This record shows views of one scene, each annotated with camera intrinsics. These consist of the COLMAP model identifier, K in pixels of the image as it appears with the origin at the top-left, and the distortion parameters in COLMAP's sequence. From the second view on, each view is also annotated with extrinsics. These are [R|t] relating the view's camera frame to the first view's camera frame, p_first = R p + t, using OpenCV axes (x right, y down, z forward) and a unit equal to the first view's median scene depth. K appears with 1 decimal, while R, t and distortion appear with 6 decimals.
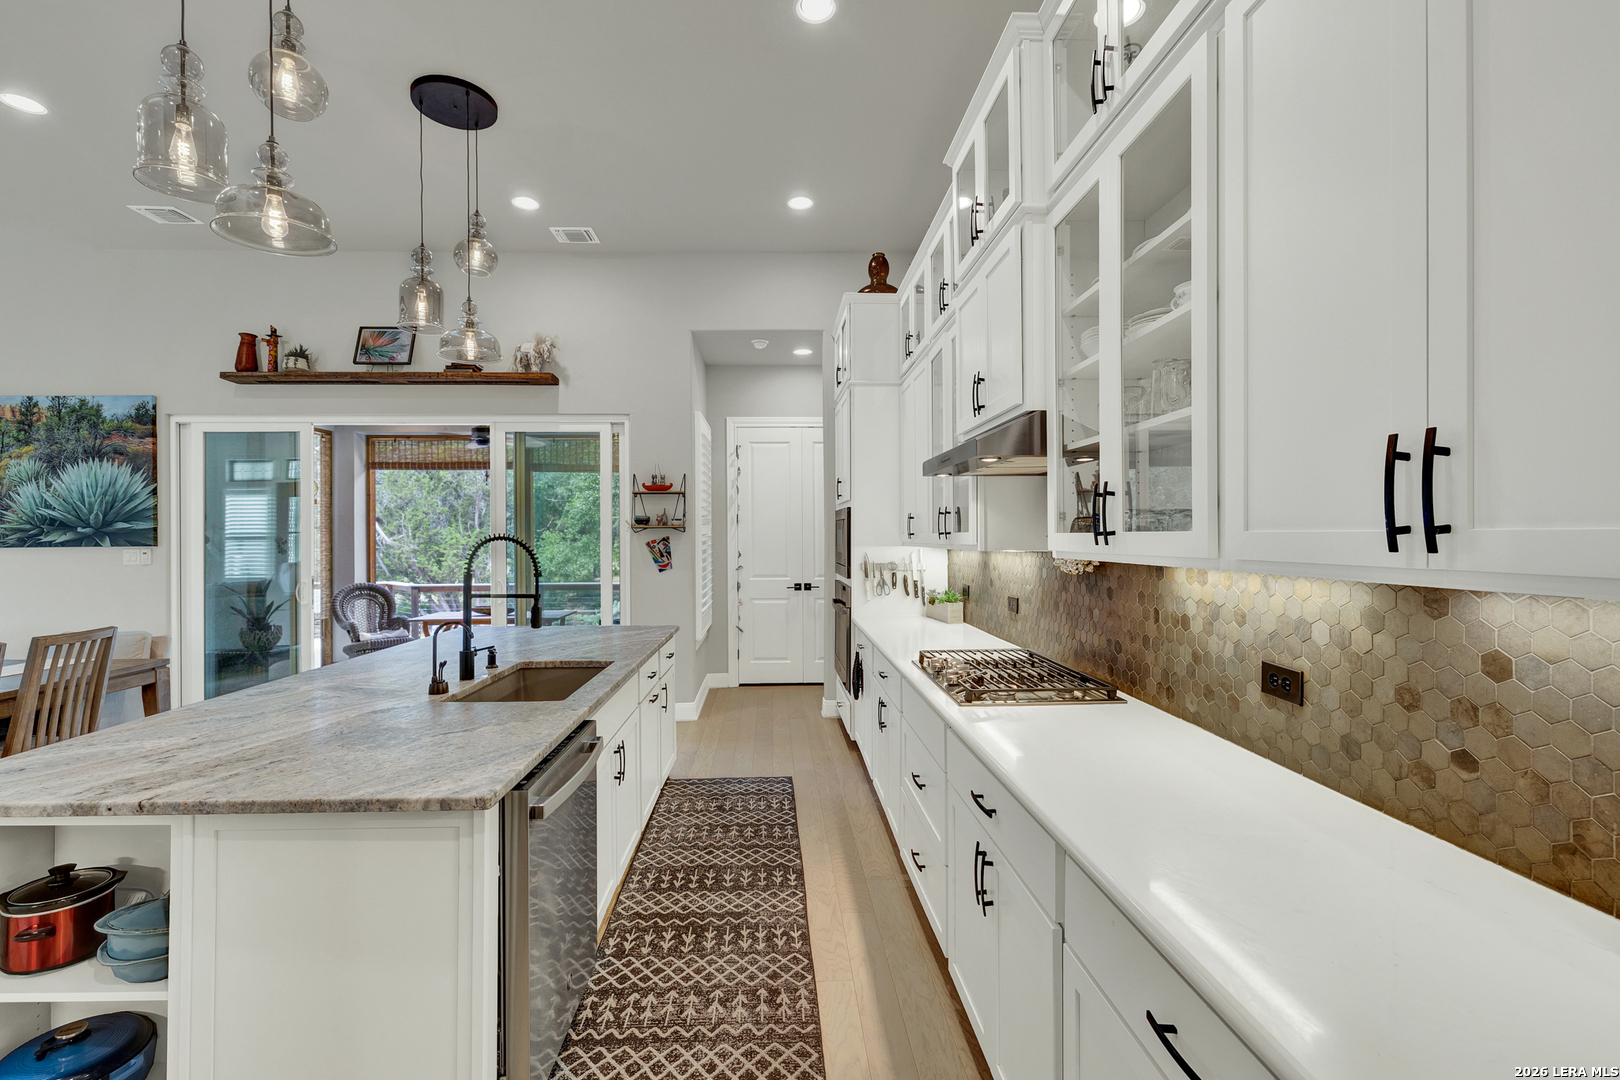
lens RADIAL K [[690.8, 0, 803.4], [0, 690.8, 537.4], [0, 0, 1]] dist [-0.010501, 0.002484]
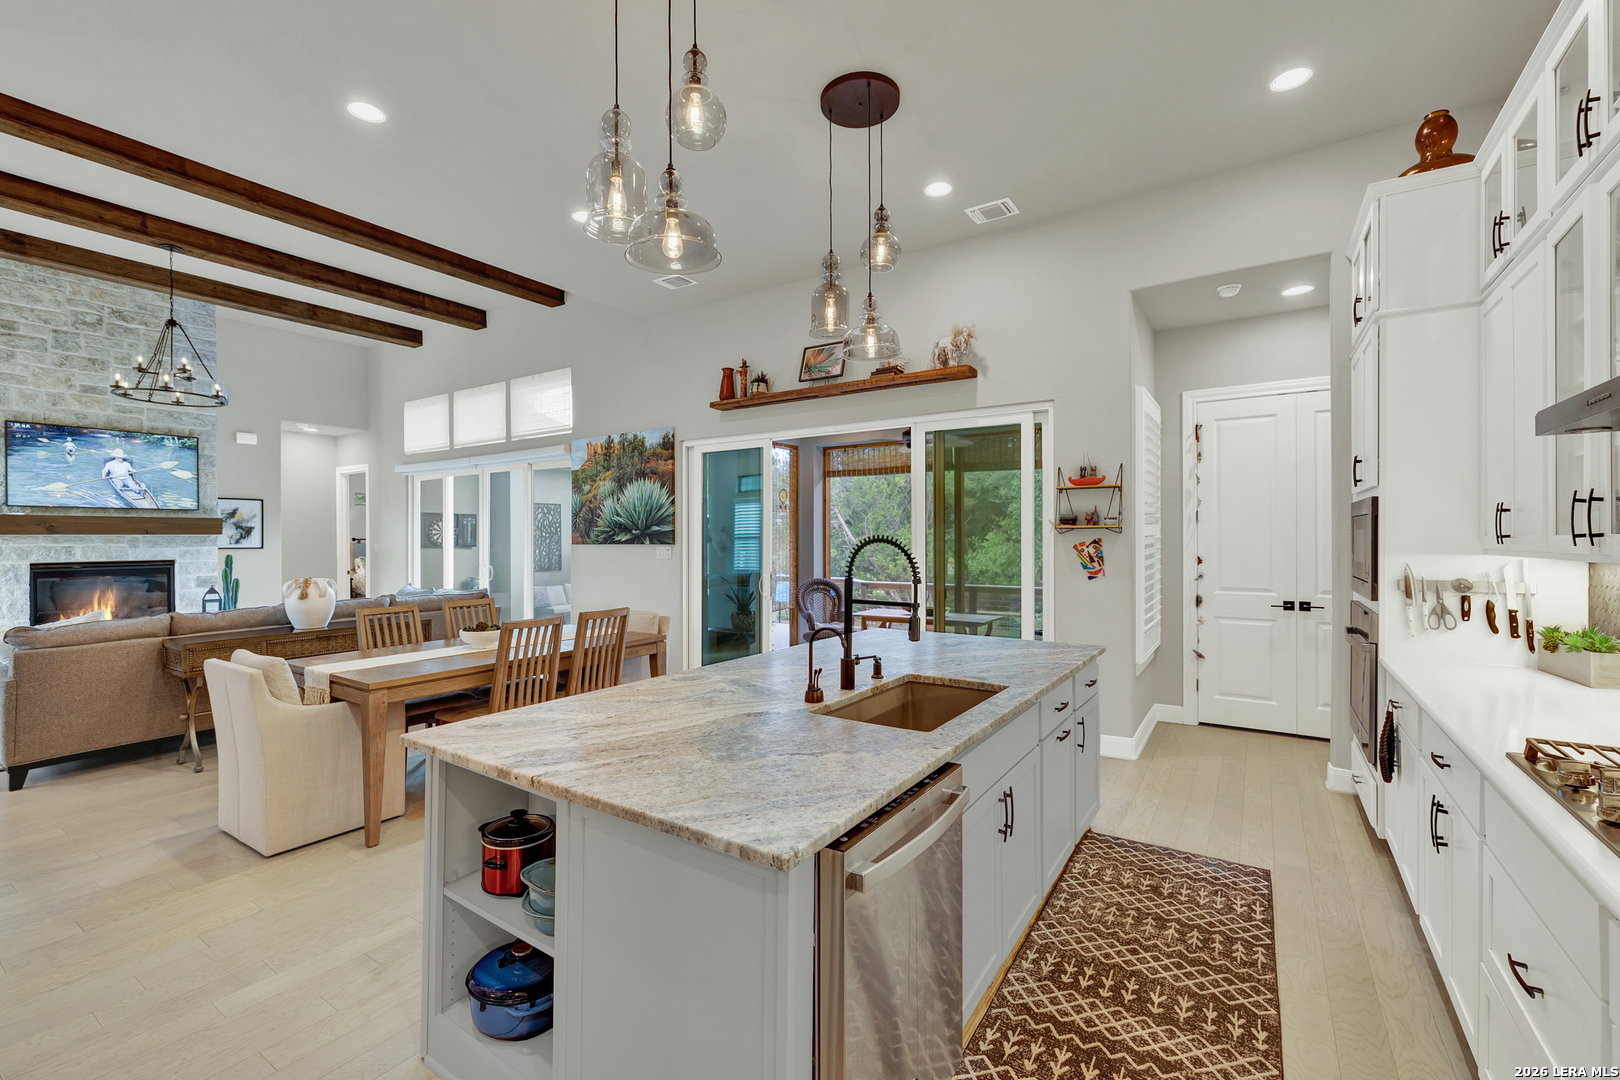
lens RADIAL K [[690.8, 0, 795.3], [0, 690.8, 539.7], [0, 0, 1]] dist [-0.010501, 0.002484]
pose [[0.801904, 0.005011, -0.597432, 0.011715], [-0.003850, 0.999987, 0.003219, -0.000853], [0.597441, -0.000281, 0.801913, 0.114658]]
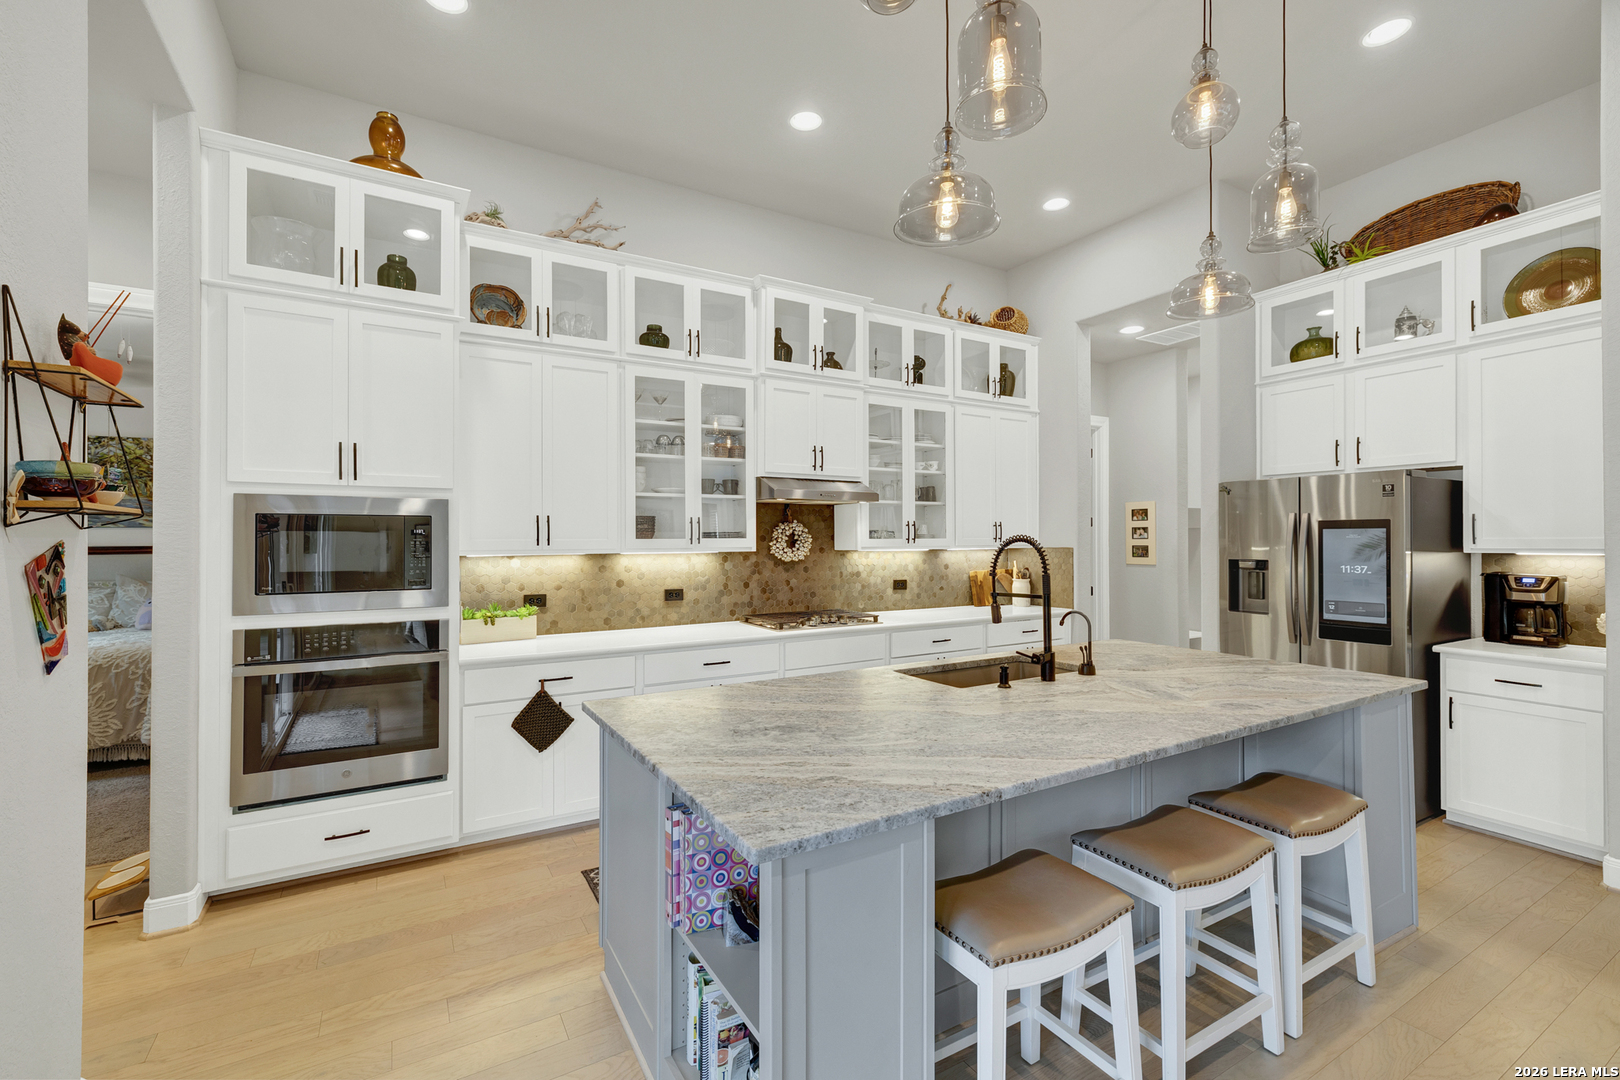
lens RADIAL K [[690.8, 0, 806.0], [0, 690.8, 551.4], [0, 0, 1]] dist [-0.010501, 0.002484]
pose [[-0.475090, -0.004556, 0.879925, -0.696815], [0.011475, 0.999869, 0.011373, 0.002660], [-0.879862, 0.015500, -0.474976, 1.028323]]
